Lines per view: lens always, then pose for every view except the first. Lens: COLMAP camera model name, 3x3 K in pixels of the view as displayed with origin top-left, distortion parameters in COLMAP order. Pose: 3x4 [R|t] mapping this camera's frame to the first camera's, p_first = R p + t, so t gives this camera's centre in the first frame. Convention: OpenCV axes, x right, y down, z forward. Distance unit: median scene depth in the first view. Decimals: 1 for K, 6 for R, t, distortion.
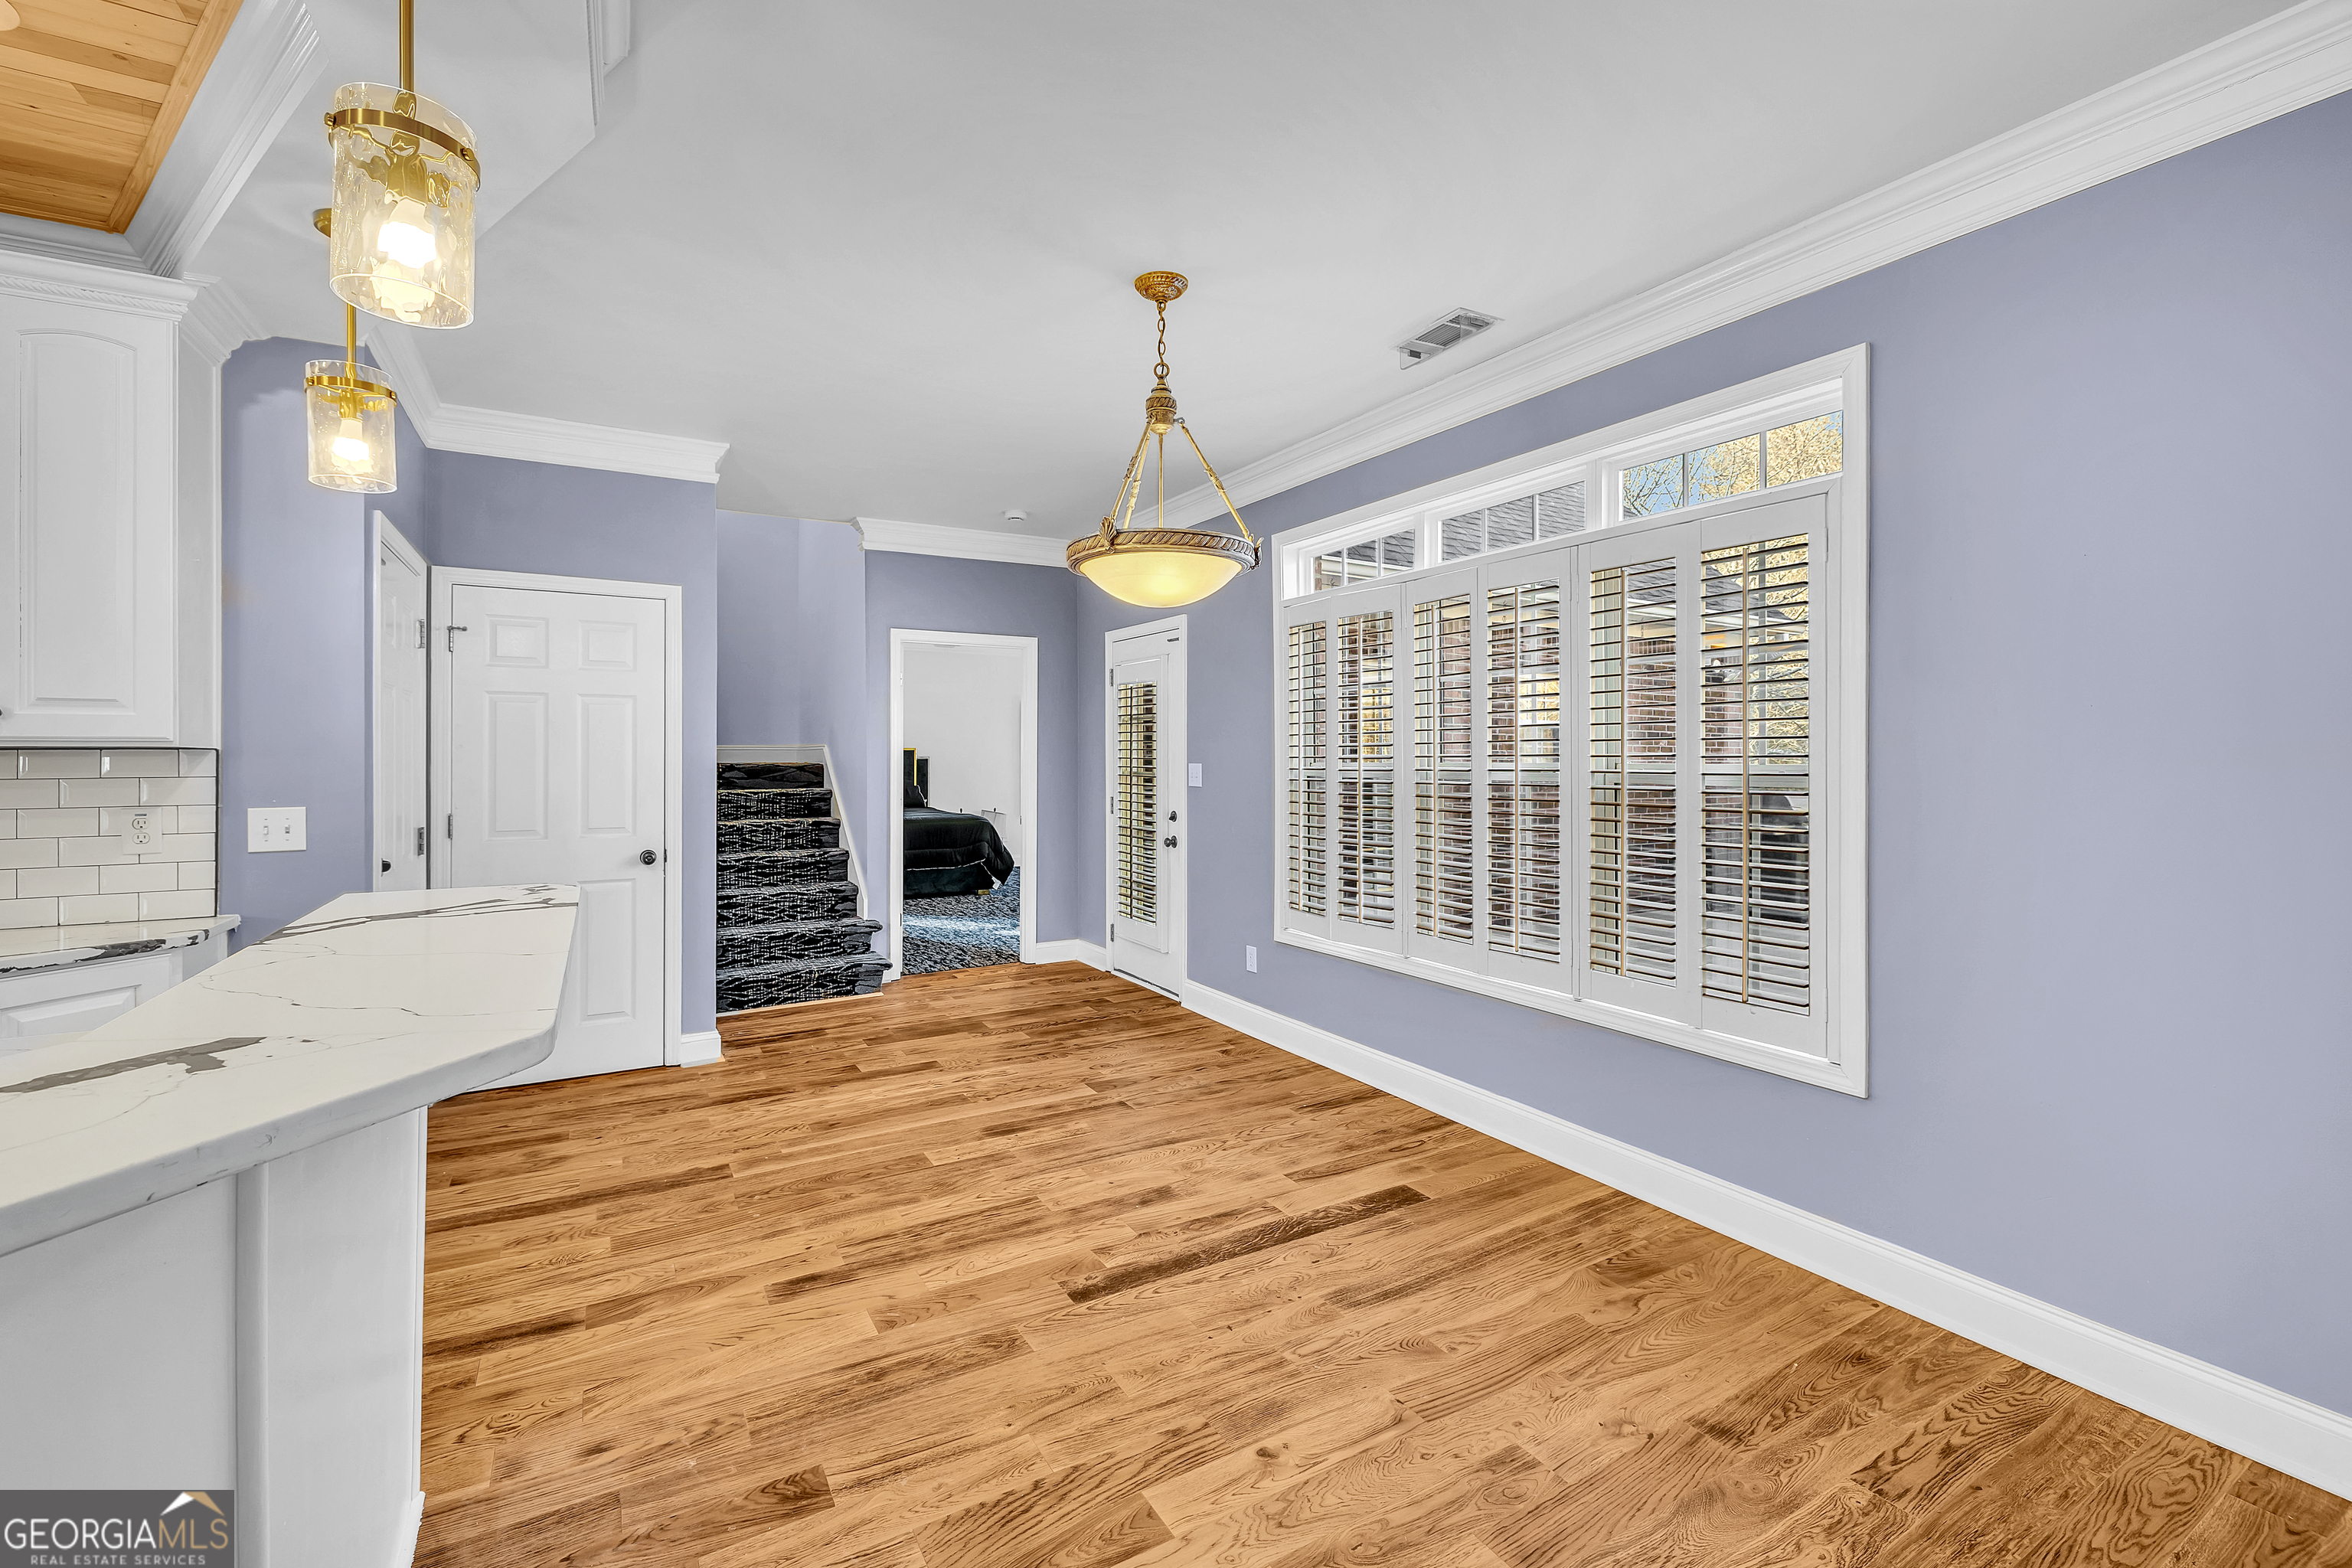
lens RADIAL K [[995.3, 0, 1166.8], [0, 995.3, 754.1], [0, 0, 1]] dist [-0.001012, -0.000415]
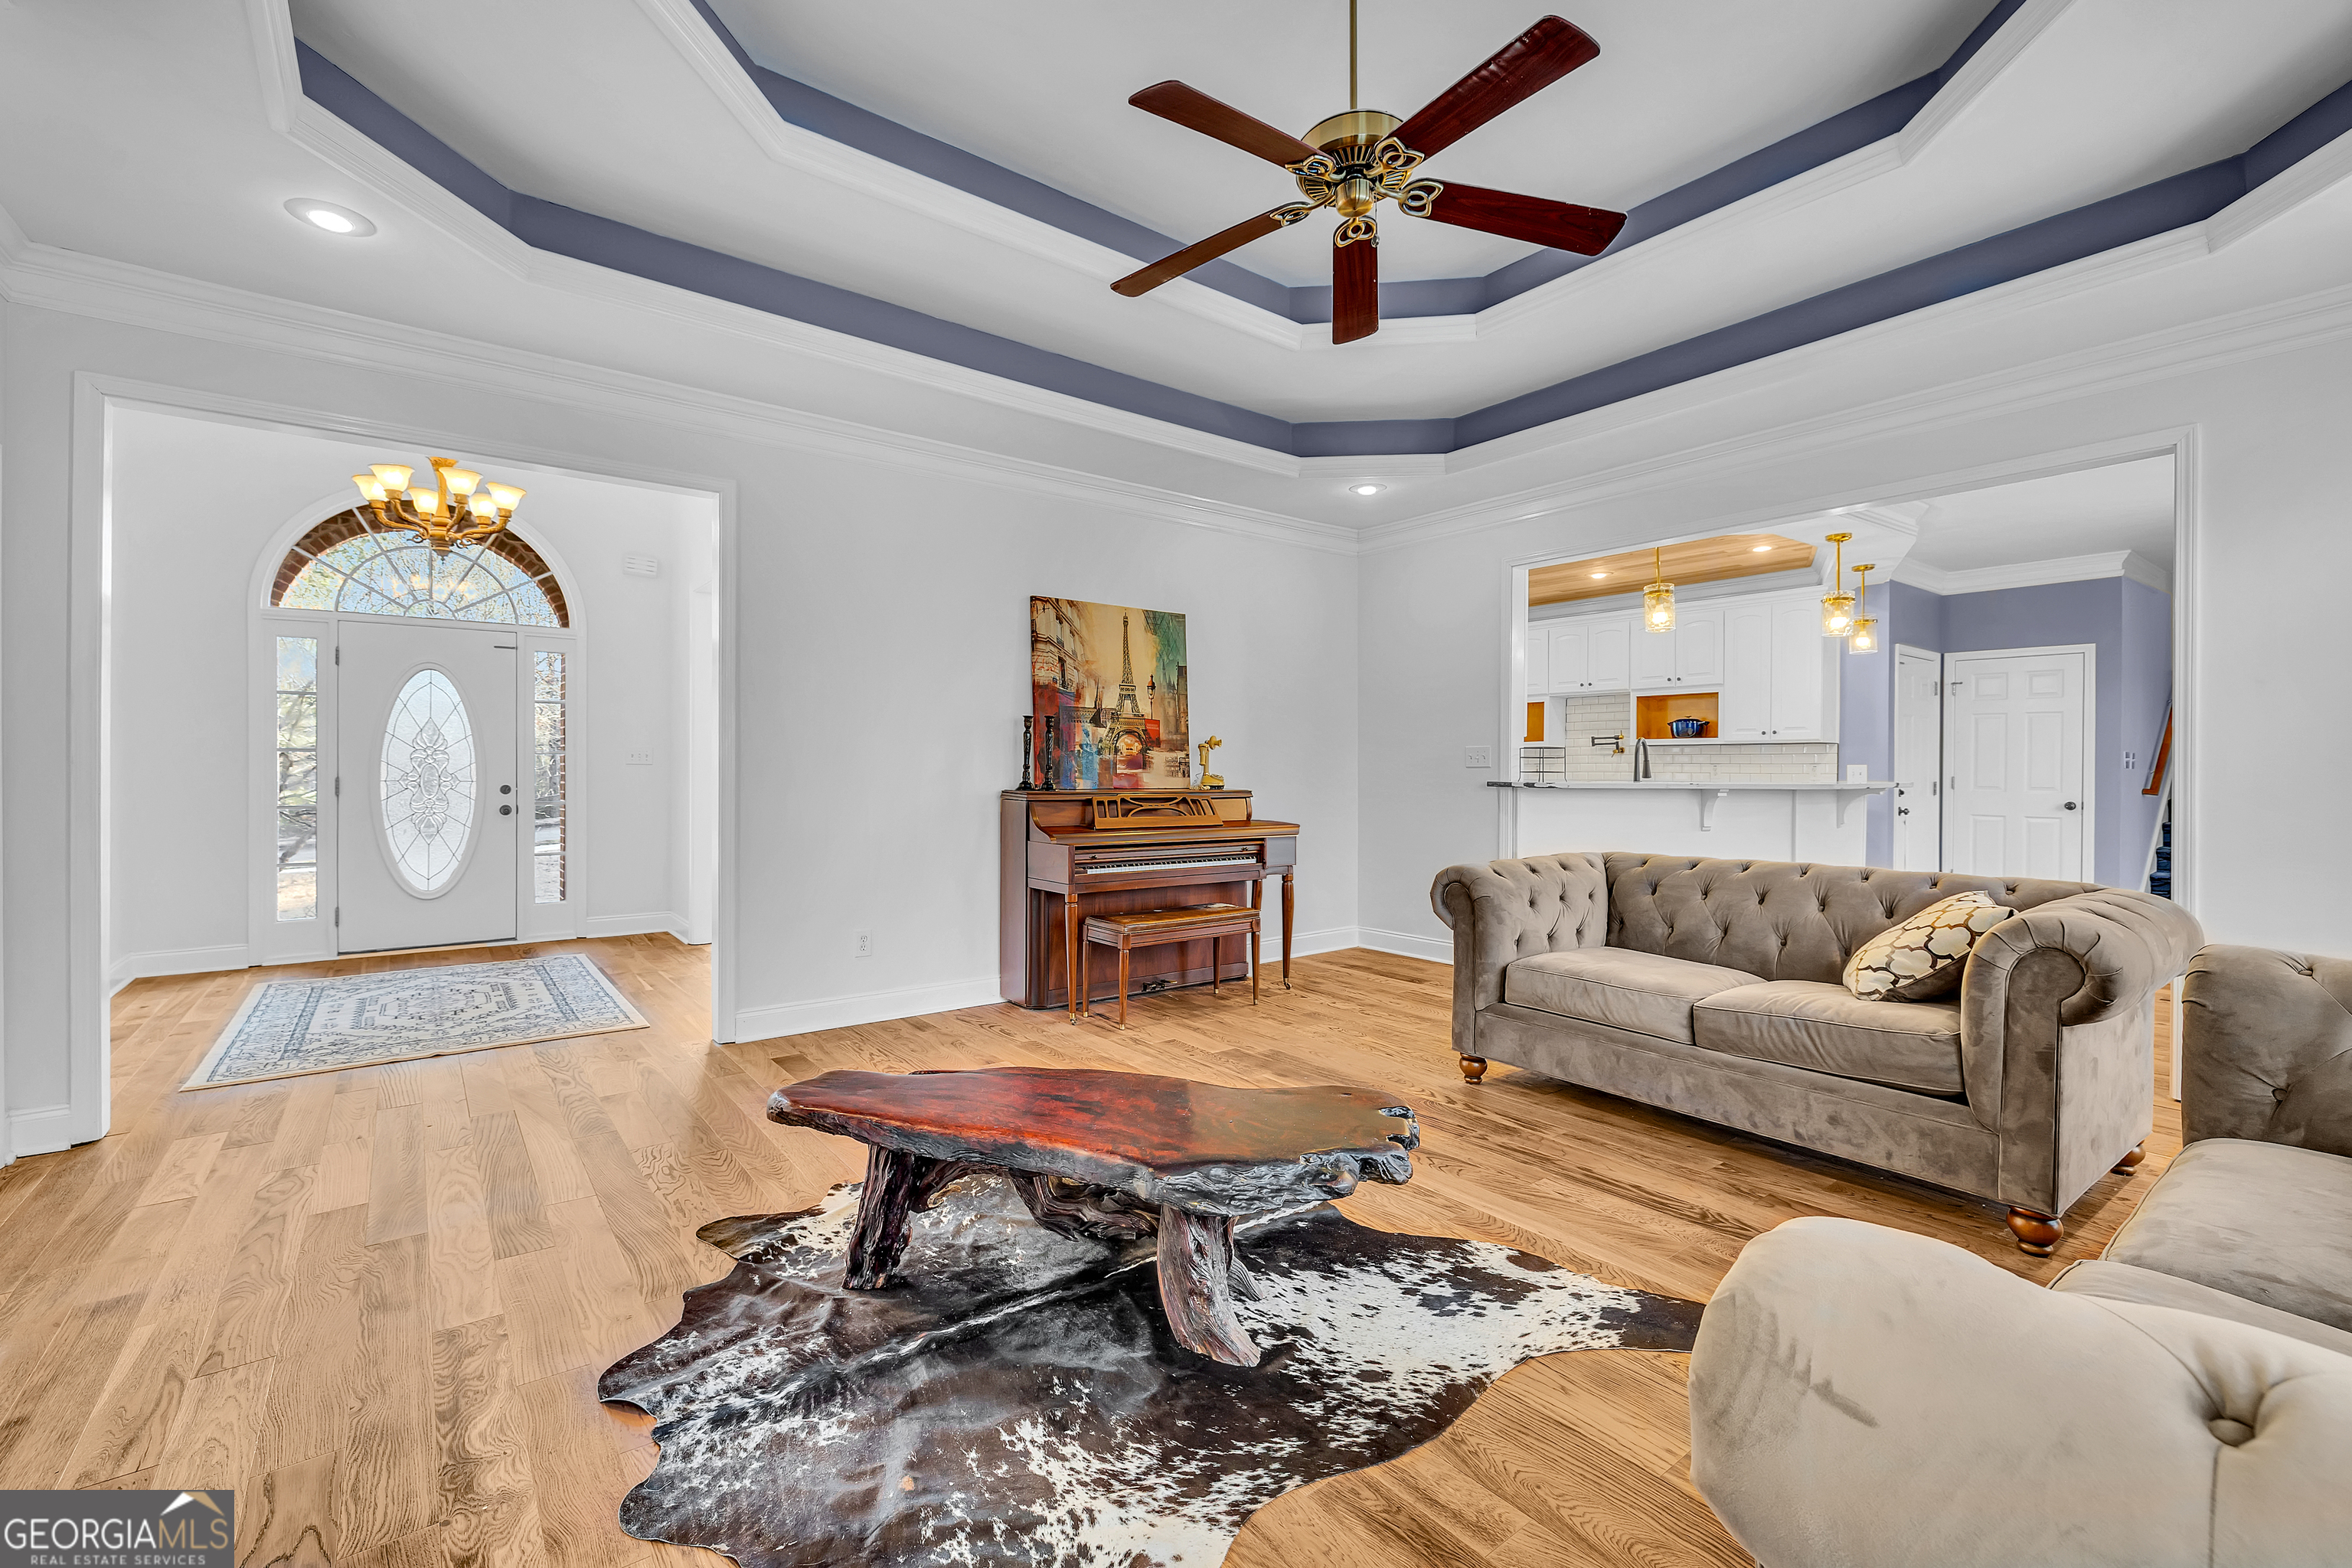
lens RADIAL K [[992.7, 0, 1167.0], [0, 992.7, 768.6], [0, 0, 1]] dist [-0.001050, -0.000321]
pose [[0.125952, 0.004310, -0.992027, 1.195700], [-0.003011, 0.999988, 0.003962, 0.046591], [0.992032, 0.002488, 0.125964, -0.923986]]
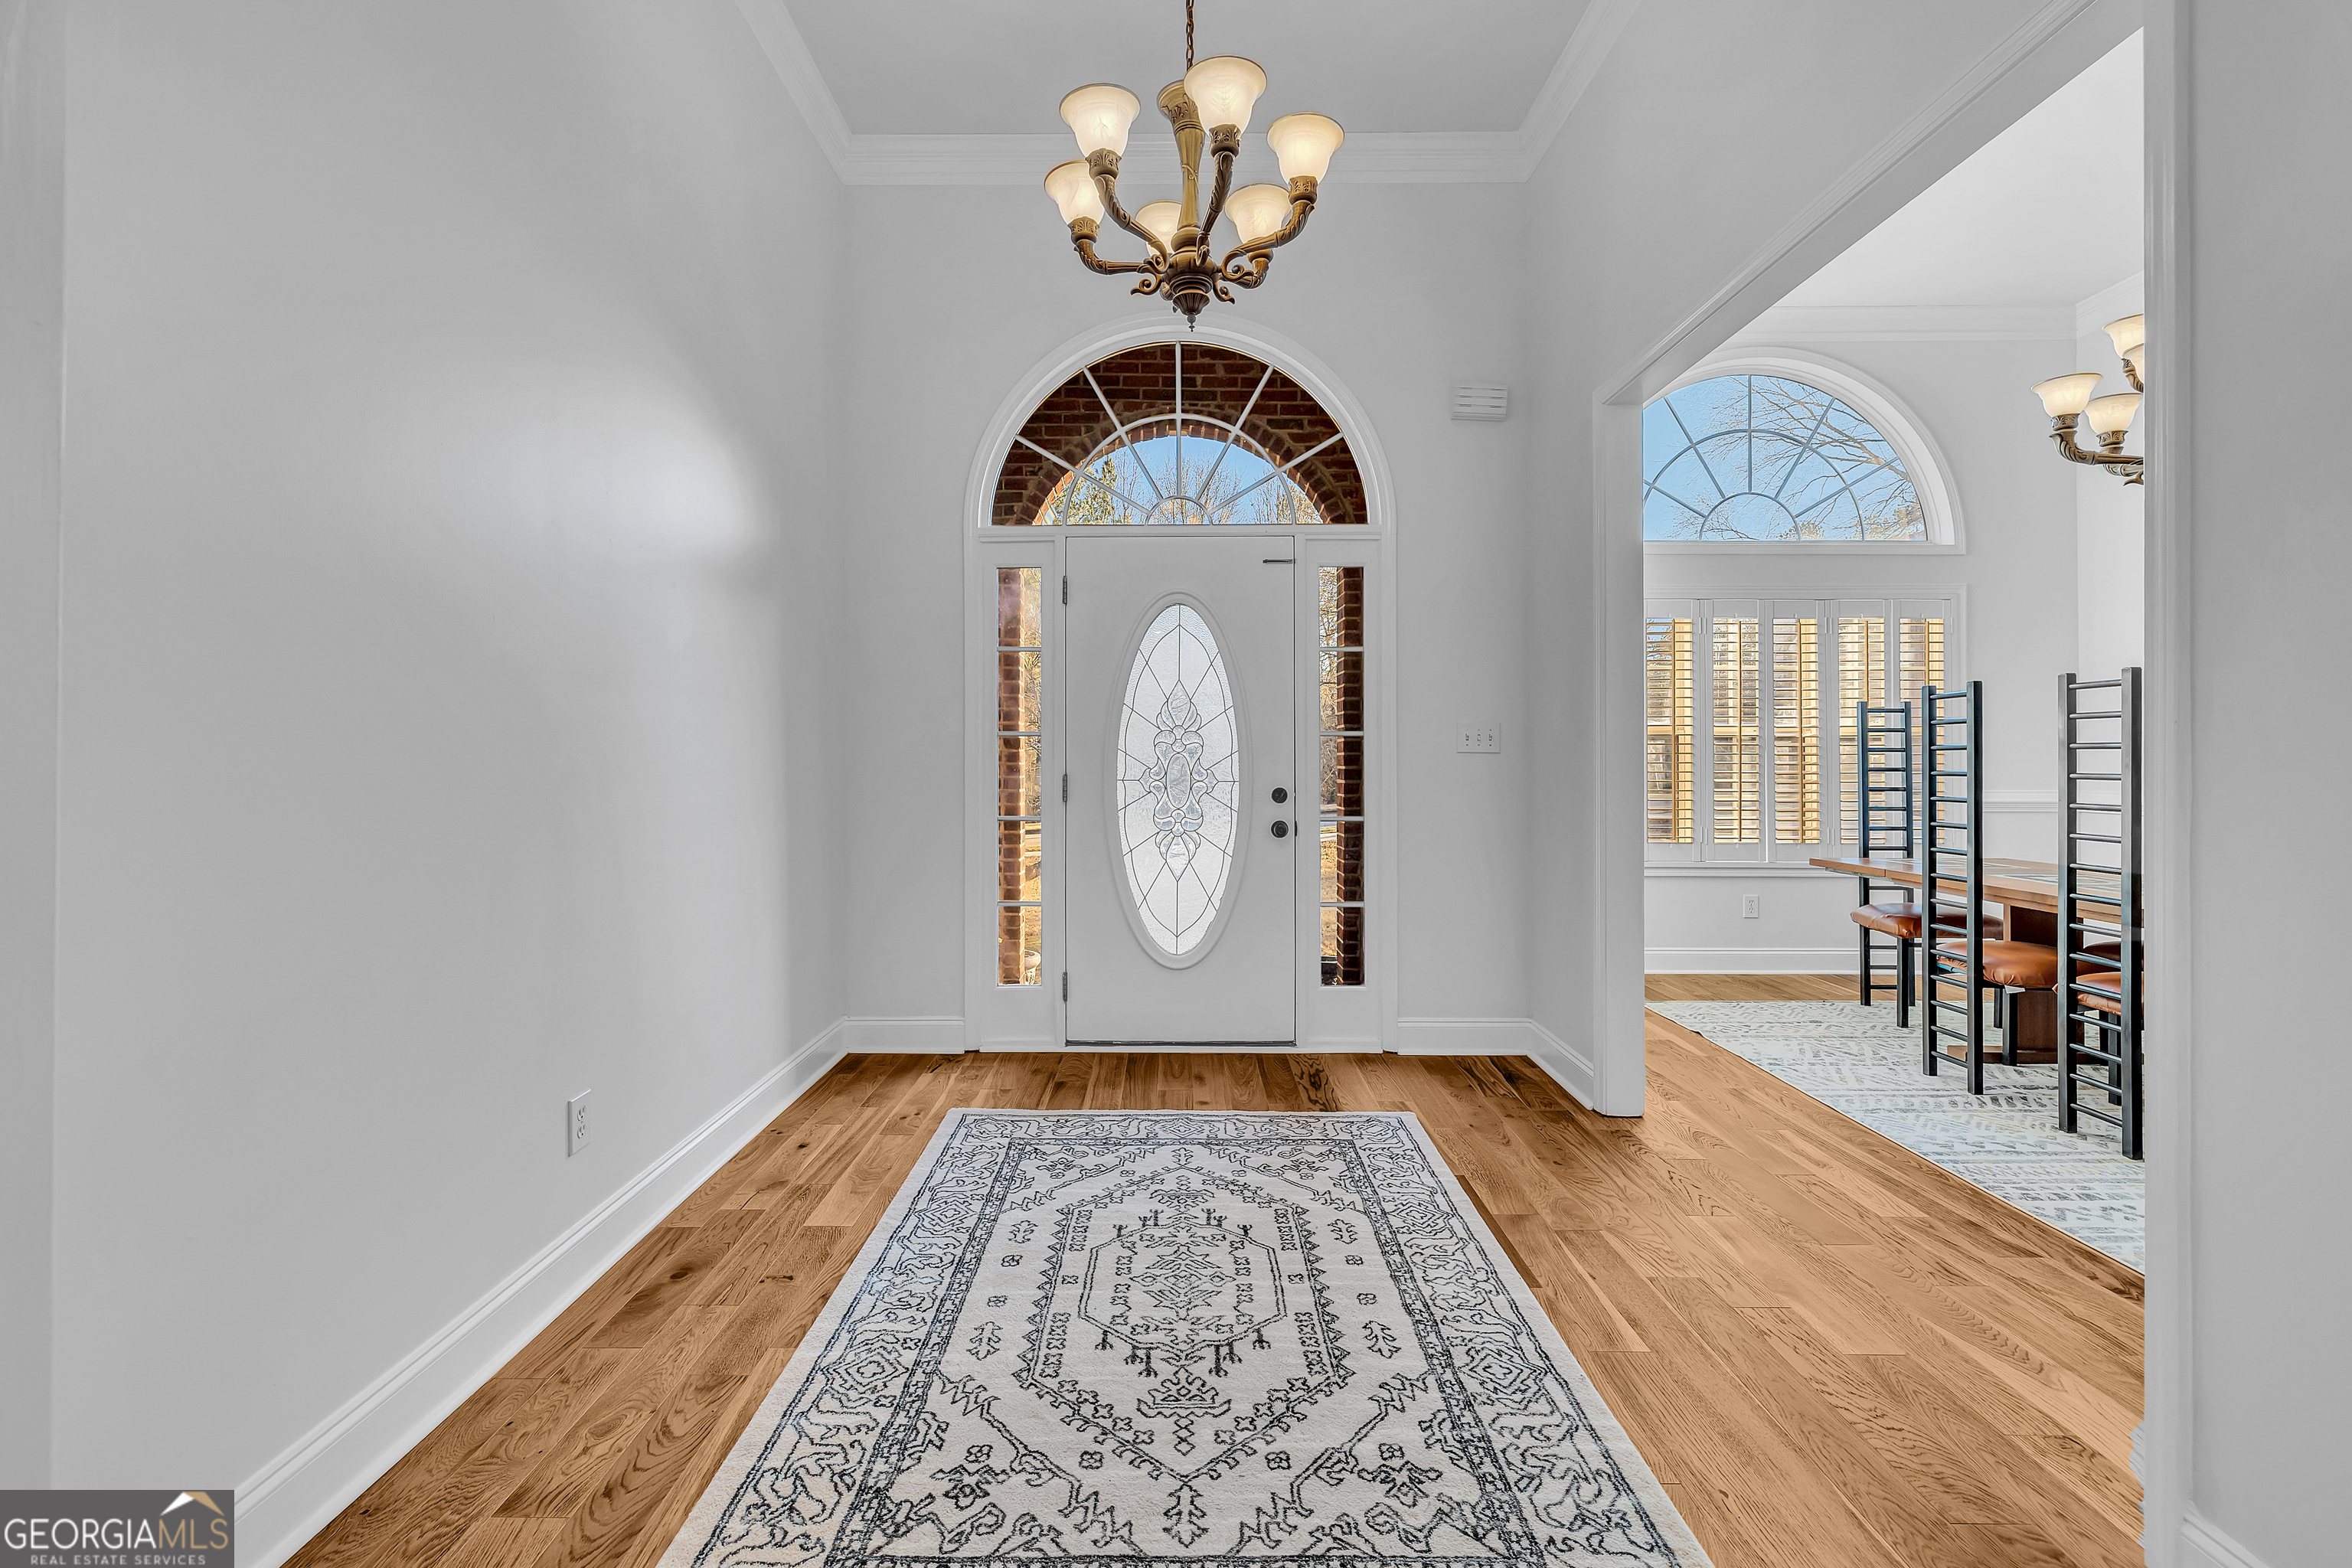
lens RADIAL K [[995.3, 0, 1166.8], [0, 995.3, 754.1], [0, 0, 1]] dist [-0.001012, -0.000415]
pose [[-0.506241, 0.001030, -0.862391, 0.225173], [0.000533, 0.999999, 0.000881, 0.049363], [0.862392, -0.000014, -0.506241, -1.462108]]
